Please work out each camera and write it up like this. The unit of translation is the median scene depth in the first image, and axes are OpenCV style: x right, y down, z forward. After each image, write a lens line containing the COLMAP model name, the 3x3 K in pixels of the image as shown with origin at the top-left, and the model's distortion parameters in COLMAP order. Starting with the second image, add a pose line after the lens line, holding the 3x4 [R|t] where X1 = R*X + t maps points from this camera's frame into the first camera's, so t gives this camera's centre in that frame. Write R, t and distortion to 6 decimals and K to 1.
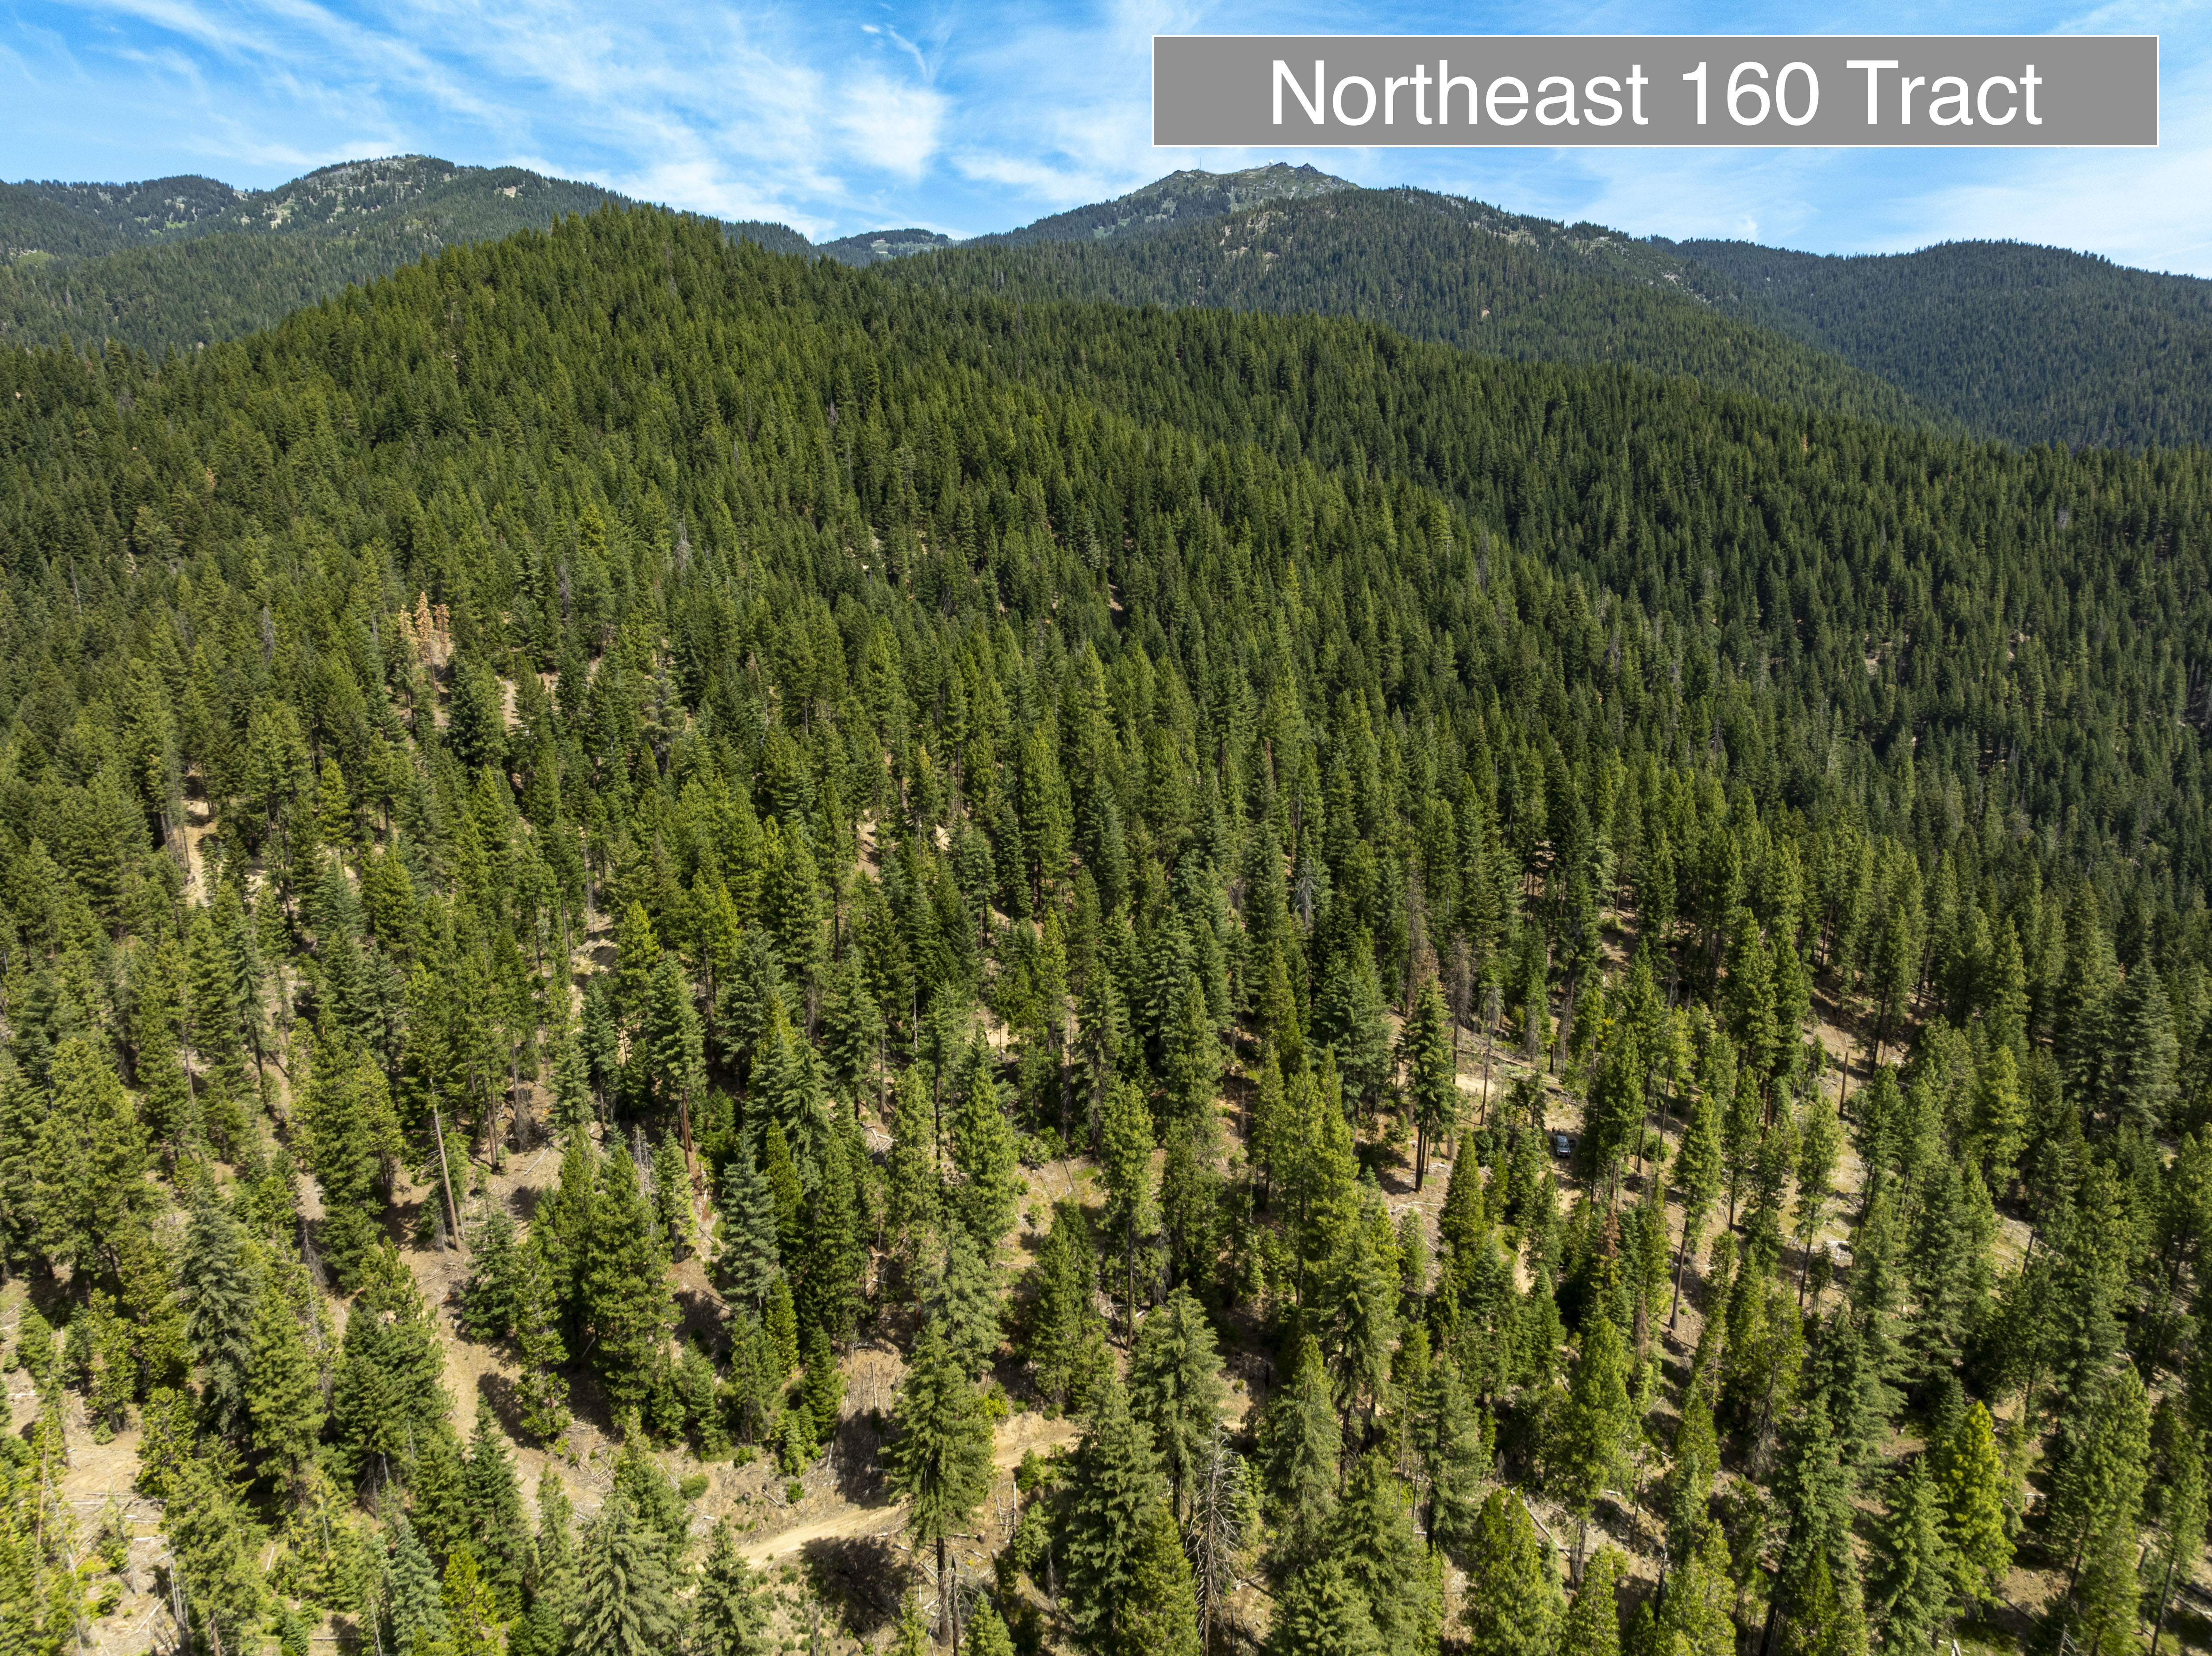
lens RADIAL K [[1565.1, 0, 1106.0], [0, 1565.1, 828.0], [0, 0, 1]] dist [-0.053085, 0.030803]
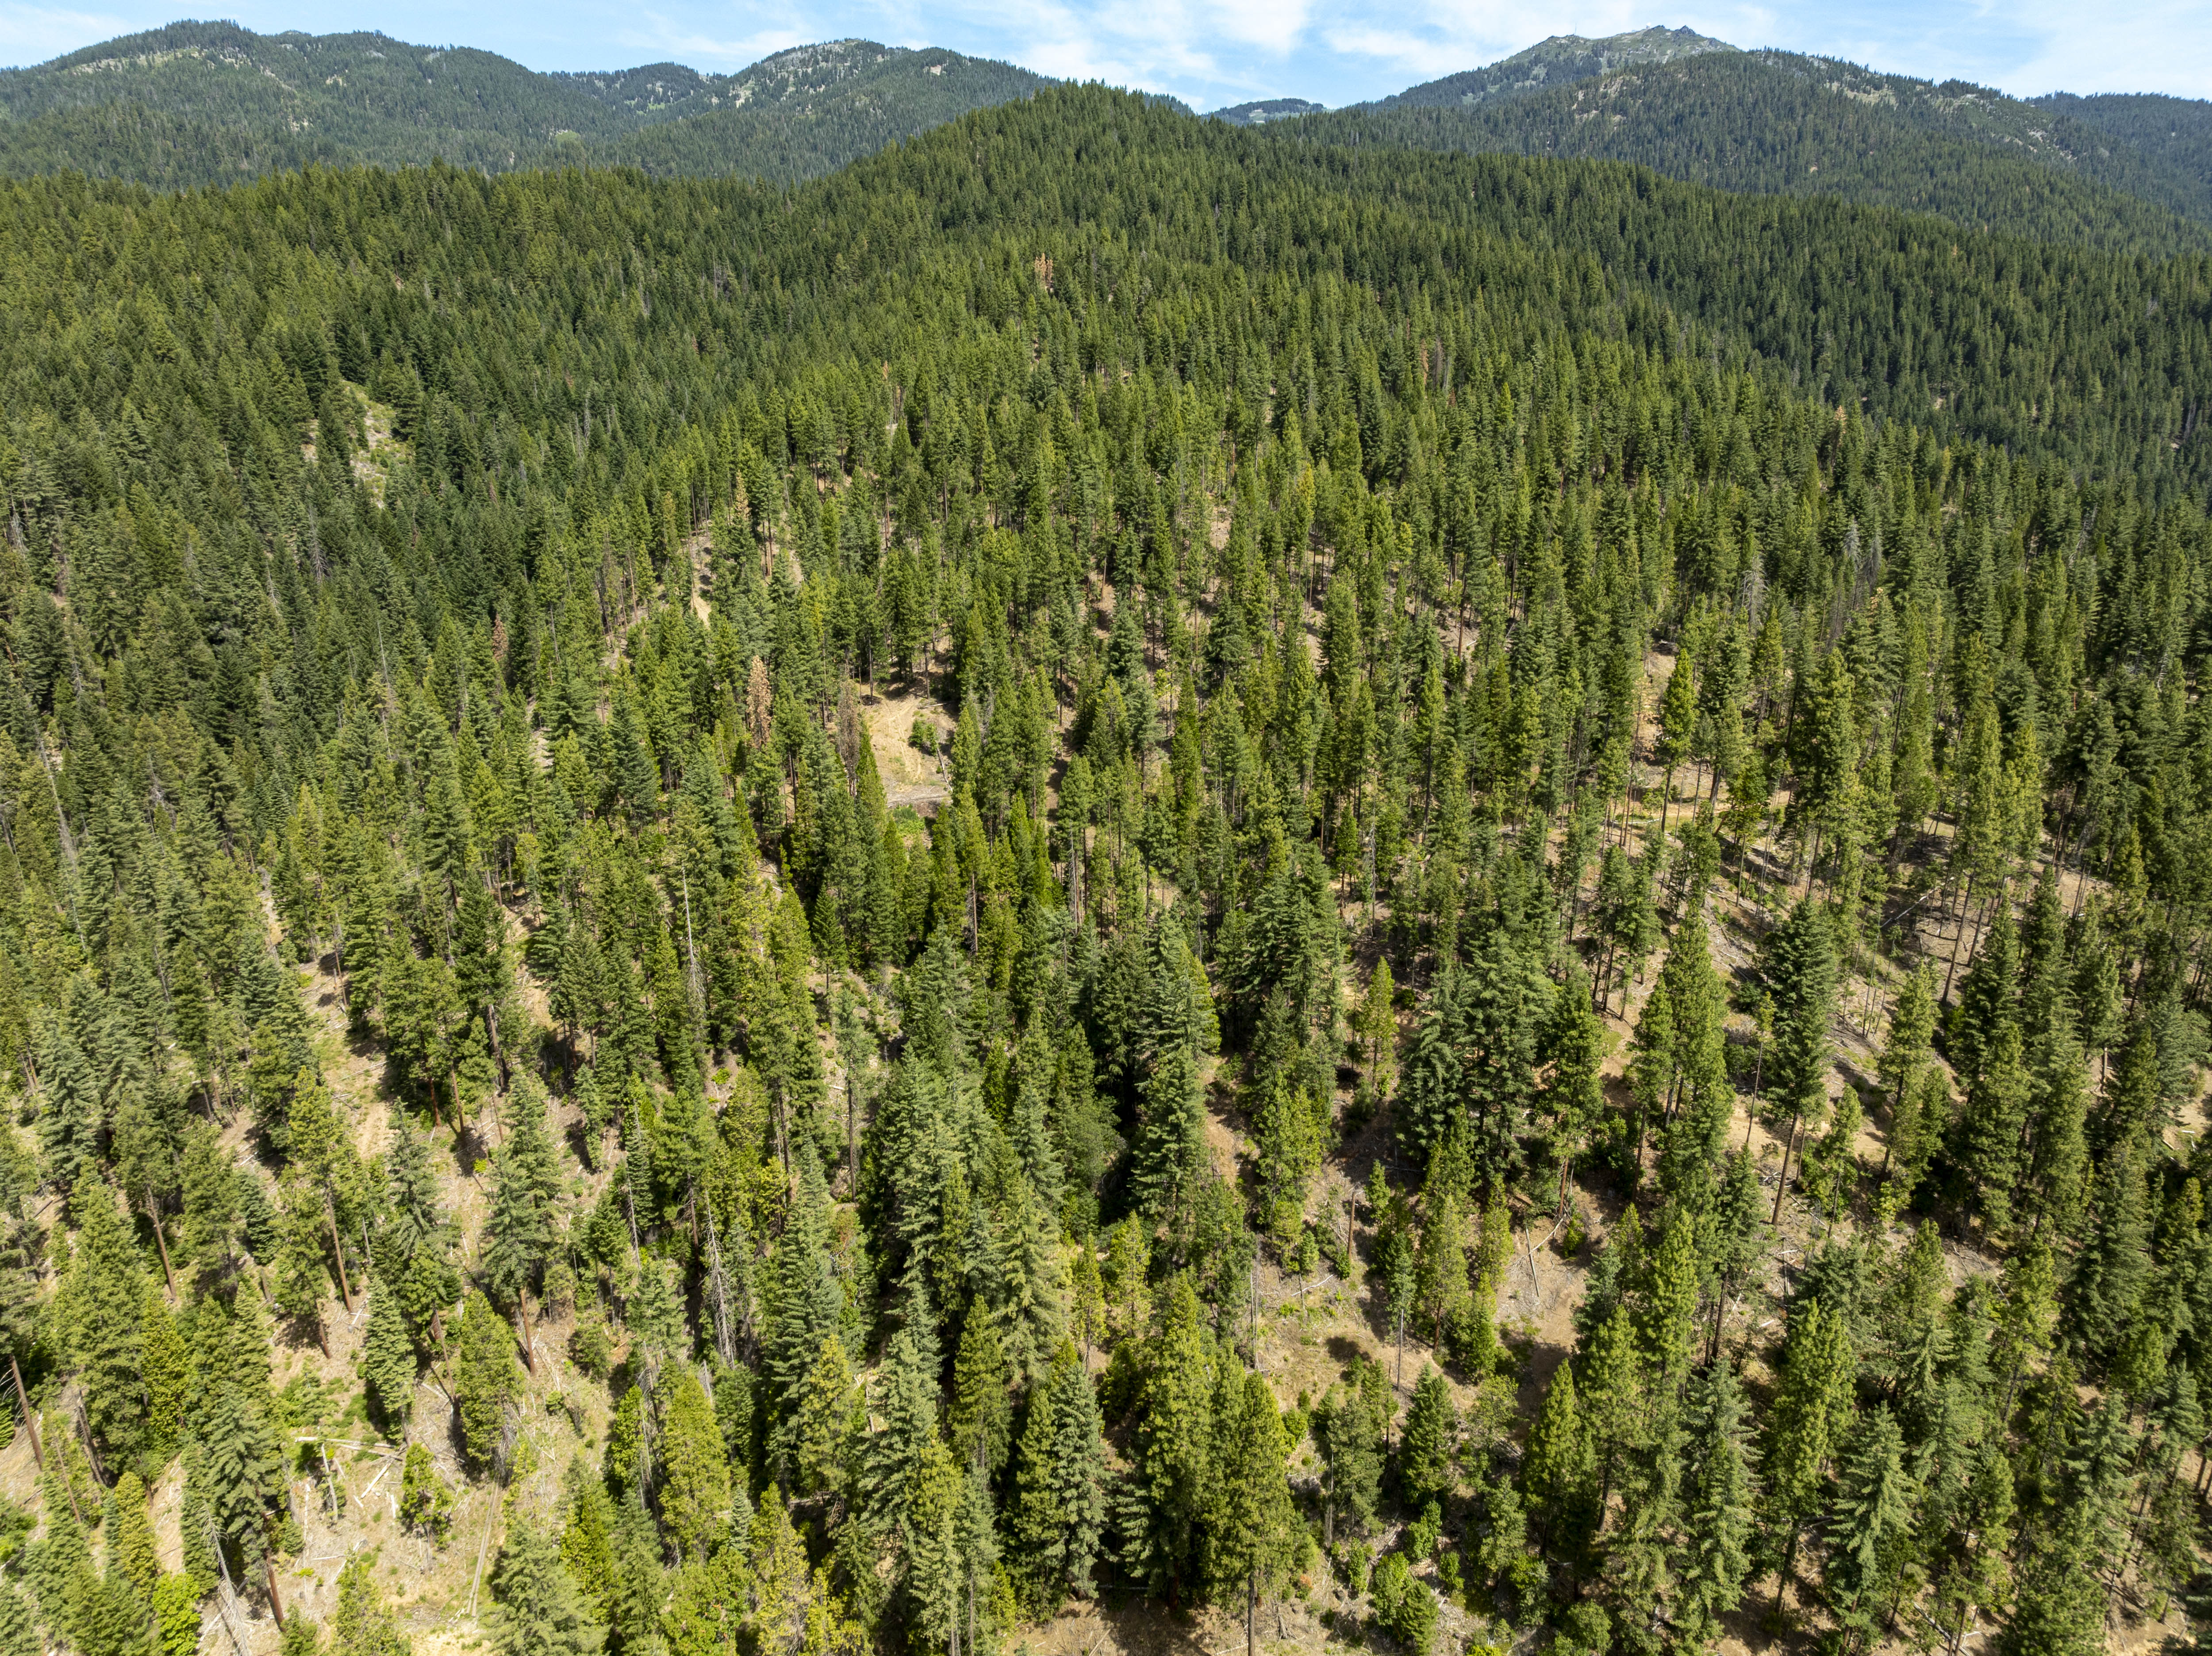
lens RADIAL K [[1573.2, 0, 1100.6], [0, 1573.2, 825.6], [0, 0, 1]] dist [-0.043429, 0.009557]
pose [[0.974004, 0.074791, -0.213828, 0.071383], [-0.060192, 0.995440, 0.073997, 0.180873], [0.218388, -0.059203, 0.974065, -0.453631]]
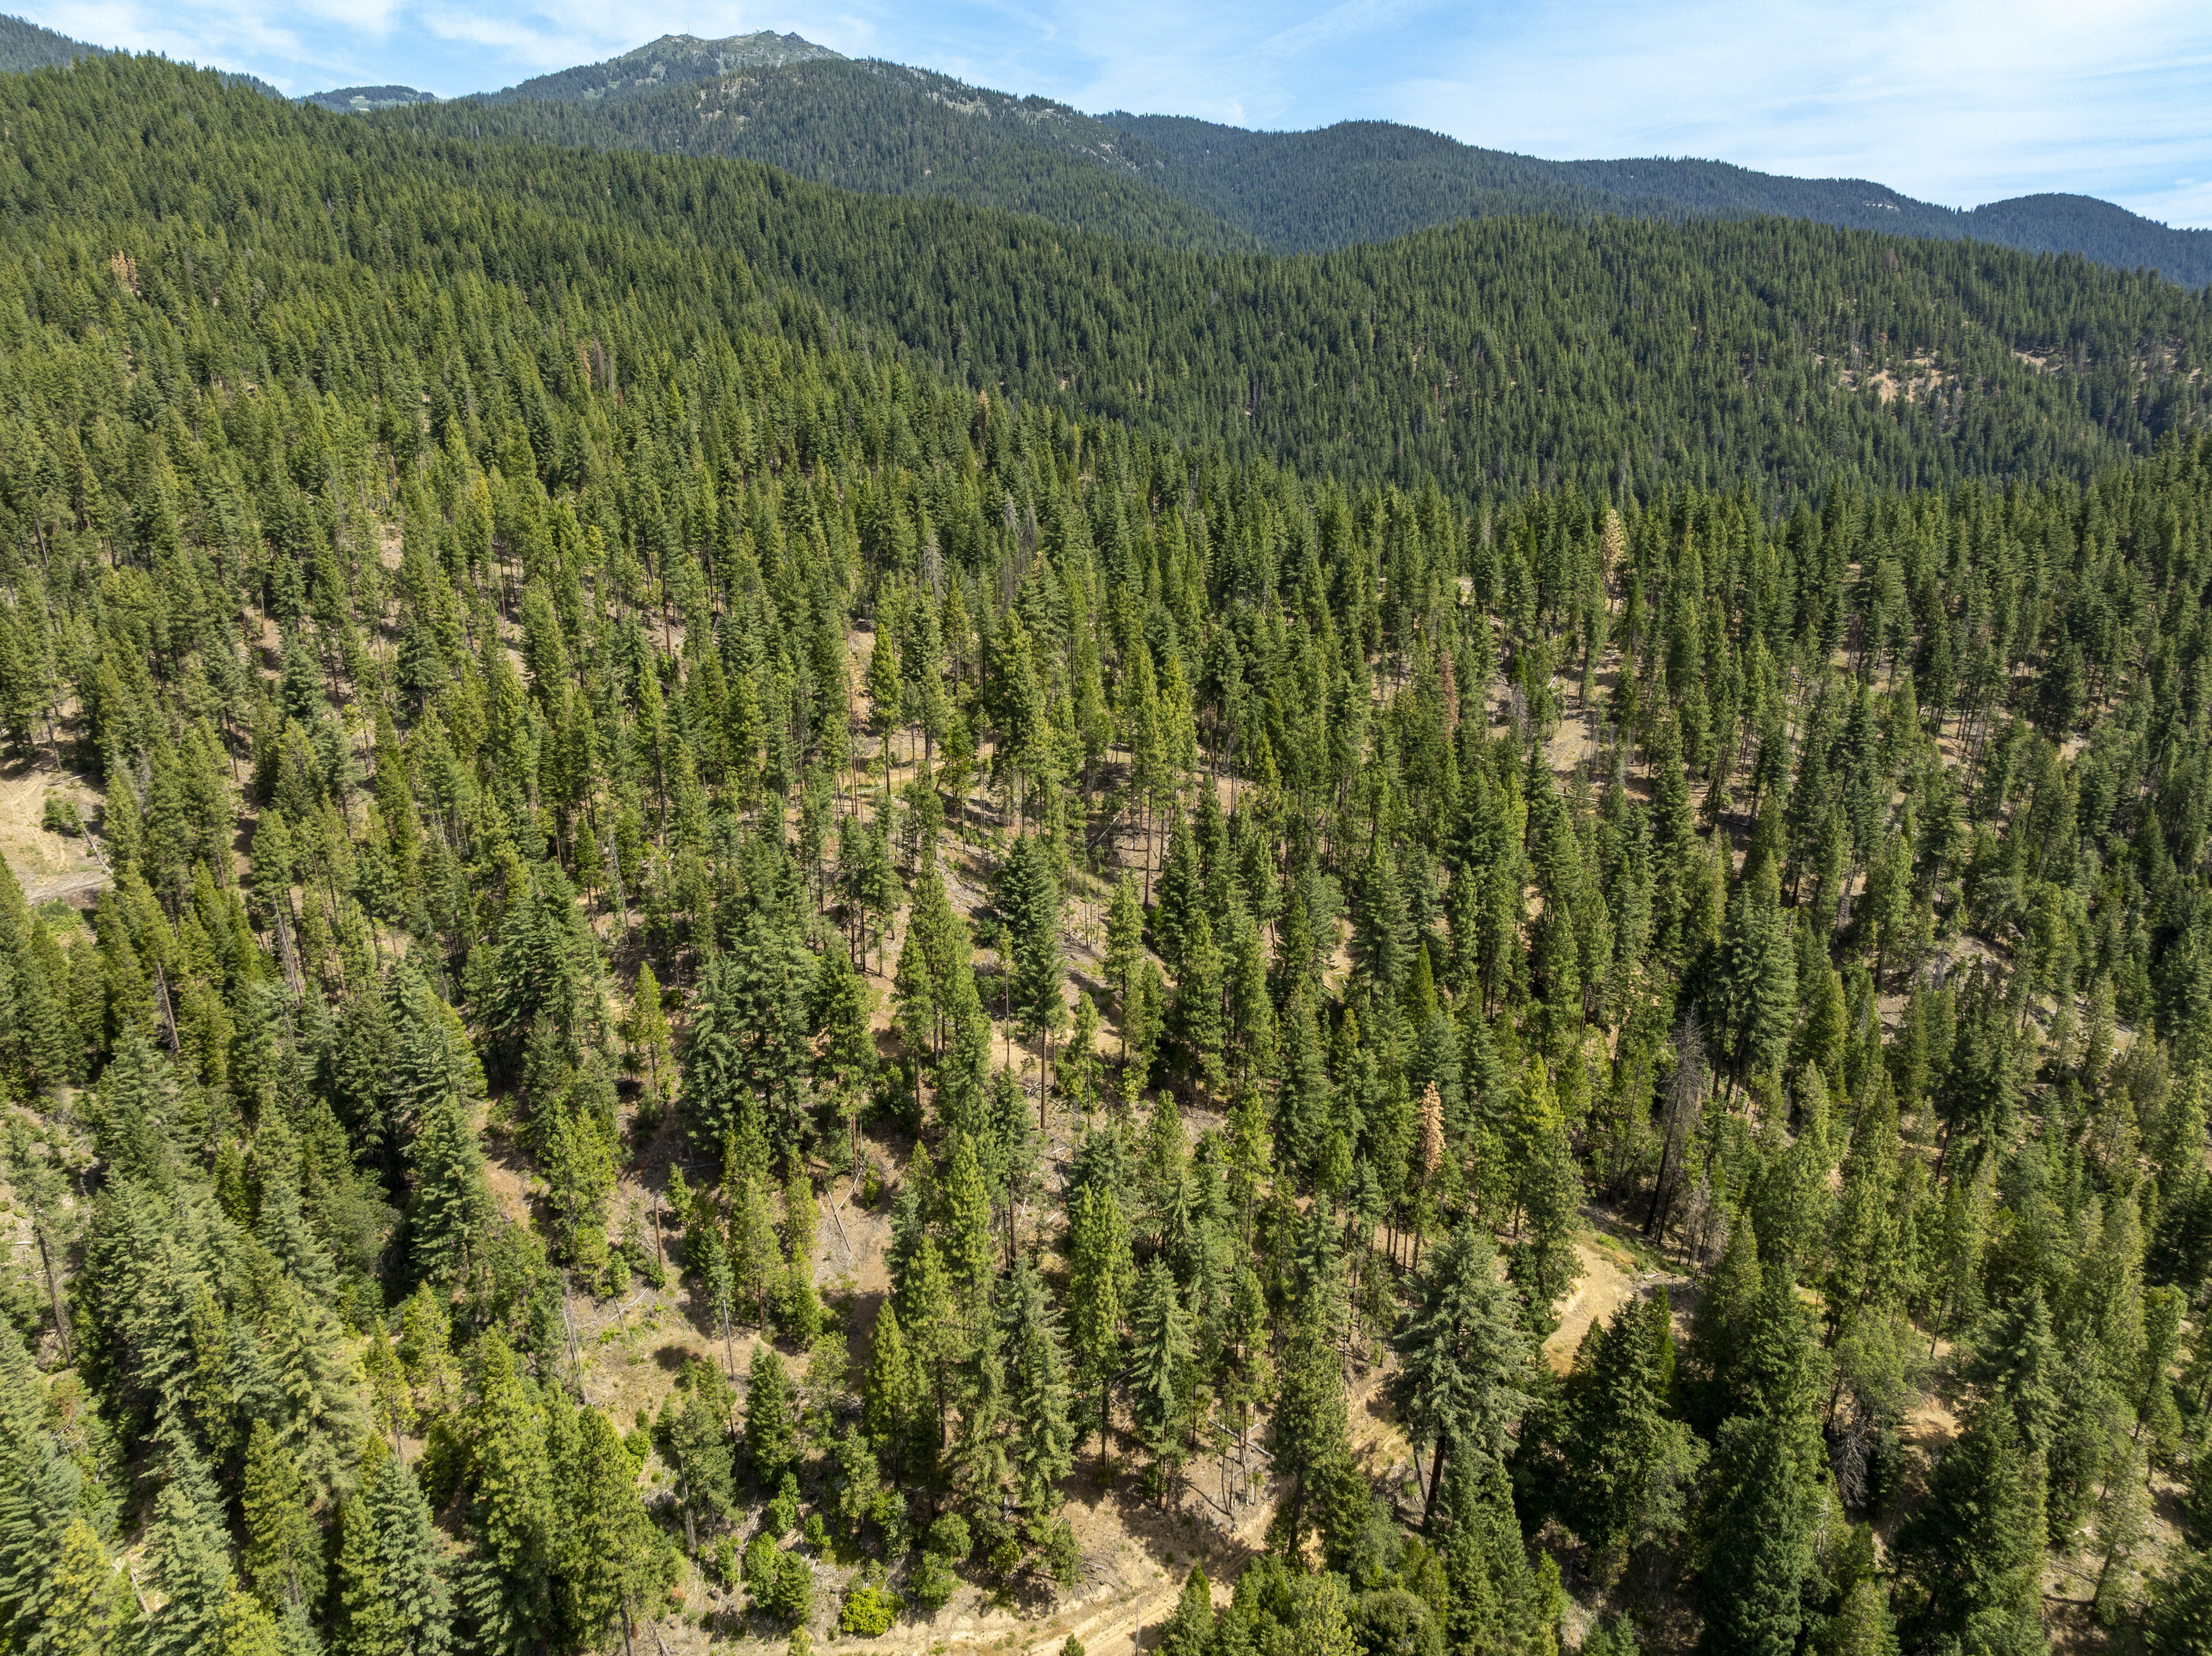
lens RADIAL K [[1565.1, 0, 1106.0], [0, 1565.1, 828.0], [0, 0, 1]] dist [-0.053085, 0.030803]
pose [[0.961279, -0.085769, 0.261890, 0.070987], [0.066864, 0.994527, 0.080280, 0.181335], [-0.267342, -0.059660, 0.961753, -0.455630]]
